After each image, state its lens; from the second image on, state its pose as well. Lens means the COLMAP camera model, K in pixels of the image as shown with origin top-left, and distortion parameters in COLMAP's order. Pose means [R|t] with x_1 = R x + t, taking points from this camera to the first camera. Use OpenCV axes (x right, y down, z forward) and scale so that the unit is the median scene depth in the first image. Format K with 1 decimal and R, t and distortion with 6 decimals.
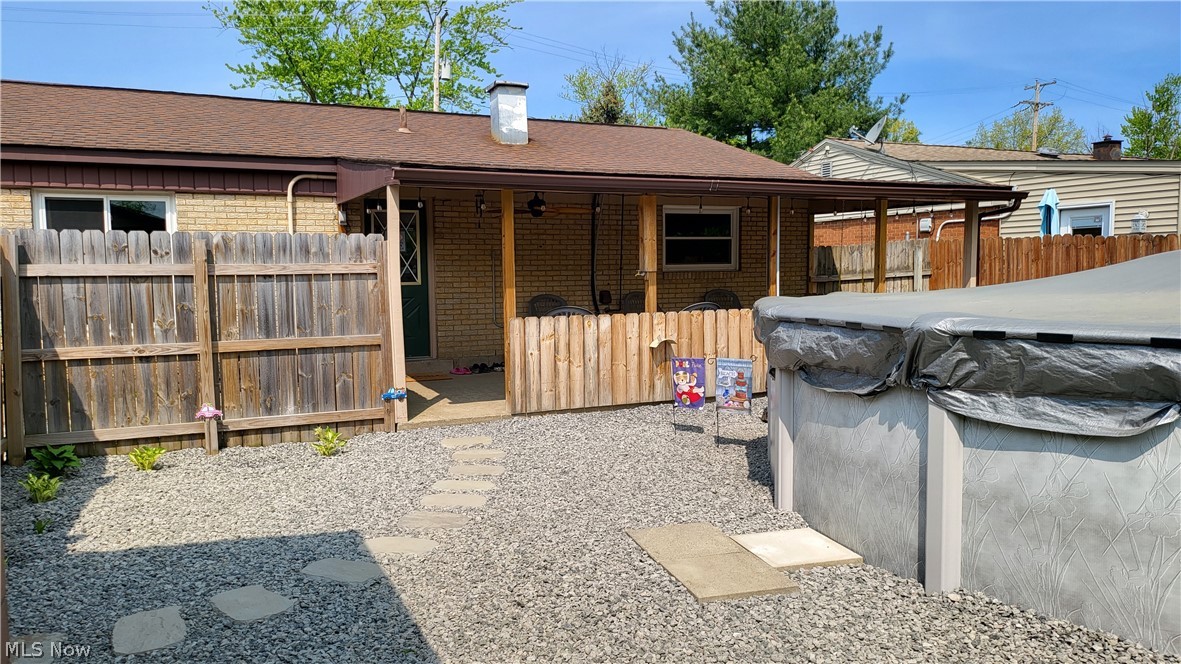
lens RADIAL K [[841.9, 0, 590.2], [0, 841.9, 329.8], [0, 0, 1]] dist [0.027898, -0.011771]
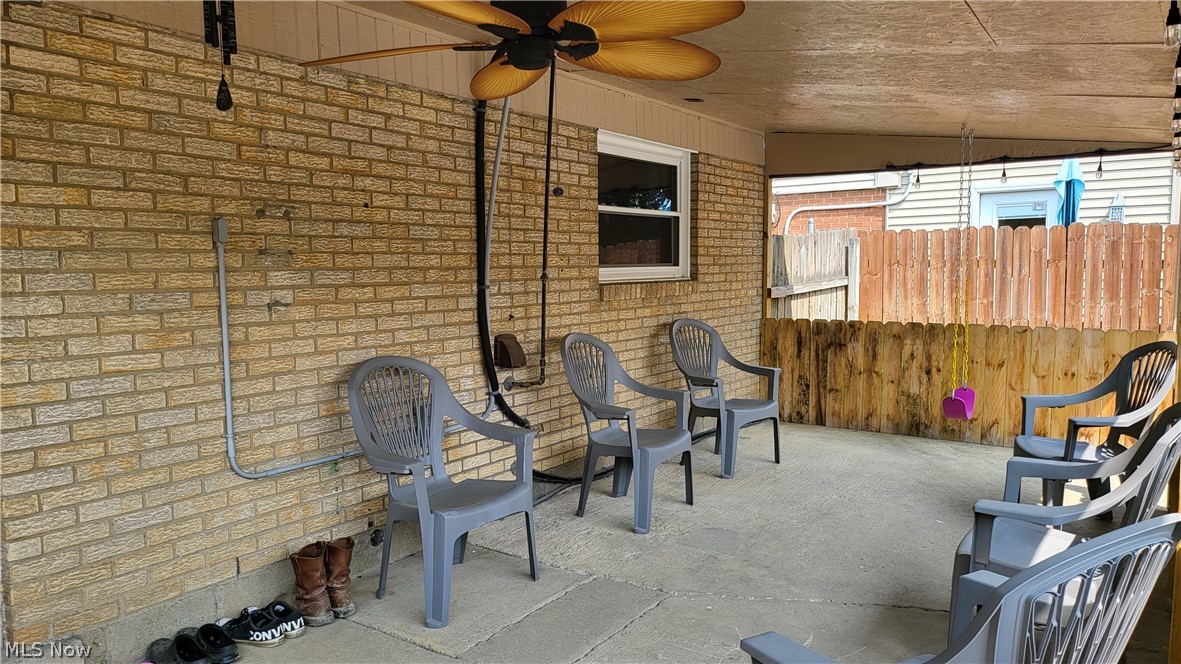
lens RADIAL K [[841.9, 0, 585.6], [0, 841.9, 340.5], [0, 0, 1]] dist [0.027898, -0.011771]
pose [[0.868328, -0.043713, 0.494061, -0.144892], [0.040041, 0.999036, 0.018017, -0.050598], [-0.494372, 0.004138, 0.869240, 0.663311]]
